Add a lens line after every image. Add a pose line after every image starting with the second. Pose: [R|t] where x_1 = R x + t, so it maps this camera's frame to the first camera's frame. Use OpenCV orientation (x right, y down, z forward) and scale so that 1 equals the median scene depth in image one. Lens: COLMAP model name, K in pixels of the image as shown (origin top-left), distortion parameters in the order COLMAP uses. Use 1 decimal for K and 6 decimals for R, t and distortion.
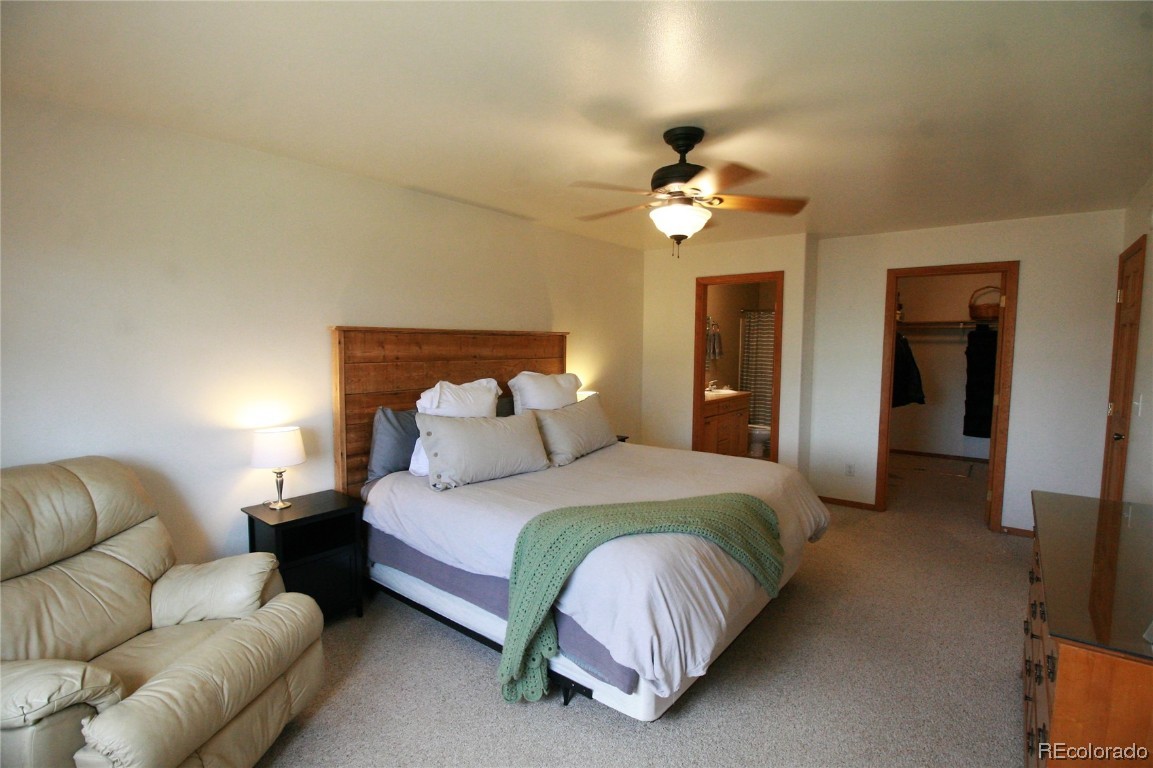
lens RADIAL K [[545.9, 0, 582.1], [0, 545.9, 390.0], [0, 0, 1]] dist [-0.004314, -0.001198]
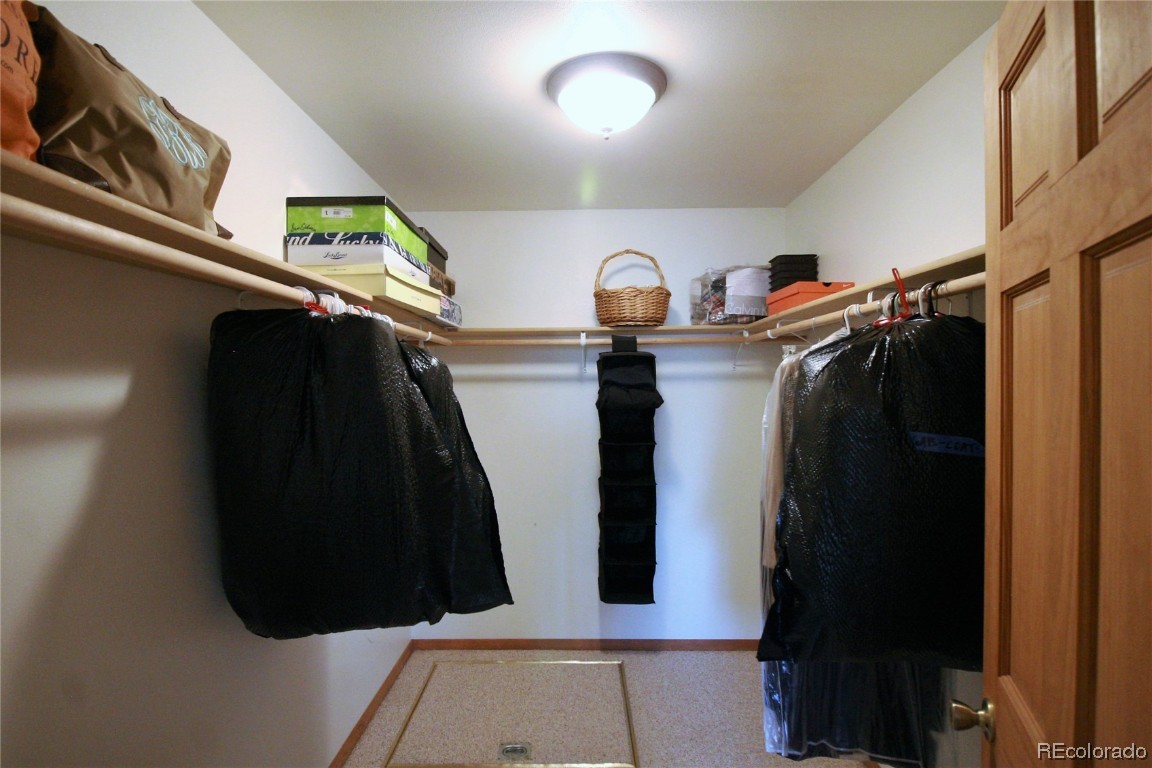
lens RADIAL K [[545.4, 0, 576.2], [0, 545.4, 382.7], [0, 0, 1]] dist [-0.004314, -0.001198]
pose [[0.789147, -0.013472, 0.614056, 0.438621], [0.063144, 0.996242, -0.059291, -0.061015], [-0.610950, 0.085564, 0.787032, 0.681435]]
